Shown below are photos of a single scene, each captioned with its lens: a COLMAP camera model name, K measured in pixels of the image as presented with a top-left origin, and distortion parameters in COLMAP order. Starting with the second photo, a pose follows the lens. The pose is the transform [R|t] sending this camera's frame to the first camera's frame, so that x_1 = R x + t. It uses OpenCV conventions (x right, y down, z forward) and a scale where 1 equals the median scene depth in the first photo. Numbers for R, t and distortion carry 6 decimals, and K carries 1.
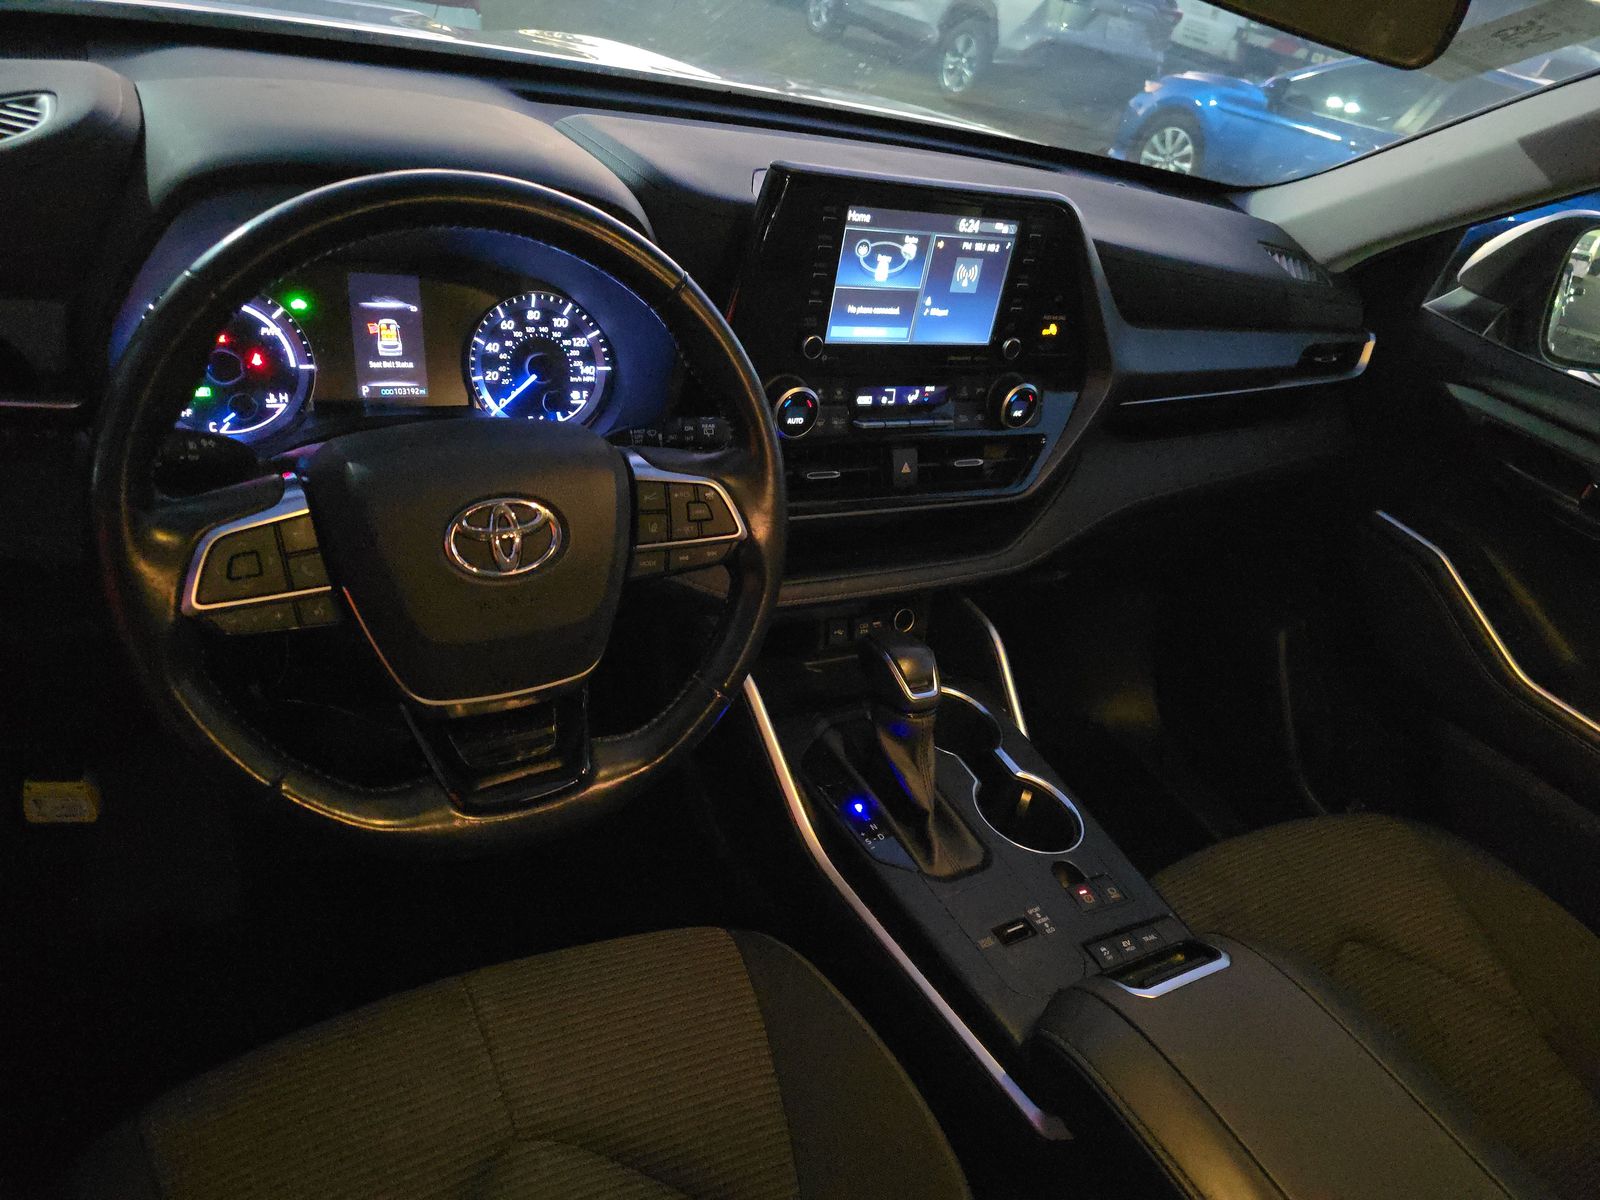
lens RADIAL K [[1068.0, 0, 800.0], [0, 1068.0, 600.0], [0, 0, 1]] dist [0.048585, -0.045998]
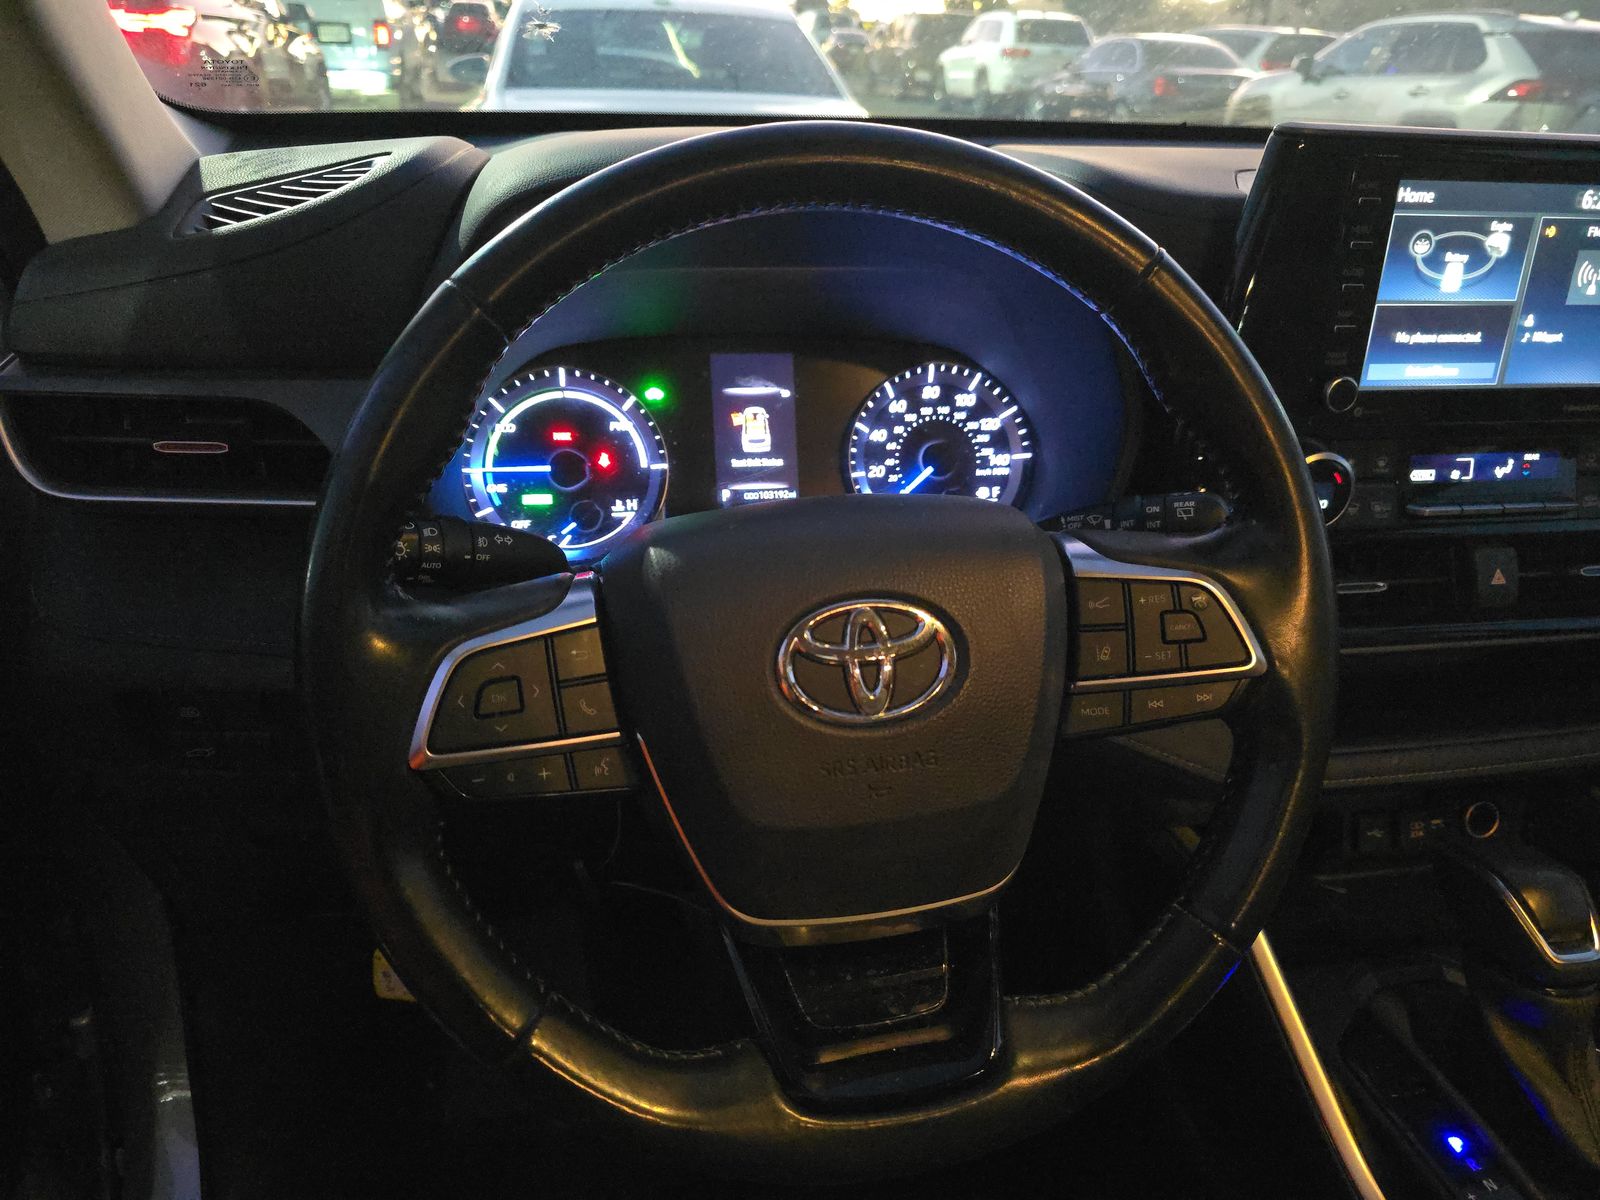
lens RADIAL K [[1068.0, 0, 800.0], [0, 1068.0, 600.0], [0, 0, 1]] dist [0.048585, -0.045998]
pose [[0.930909, -0.020573, -0.364670, -0.059314], [-0.036746, 0.988072, -0.149546, 0.001283], [0.363397, 0.152614, 0.919049, 0.287467]]
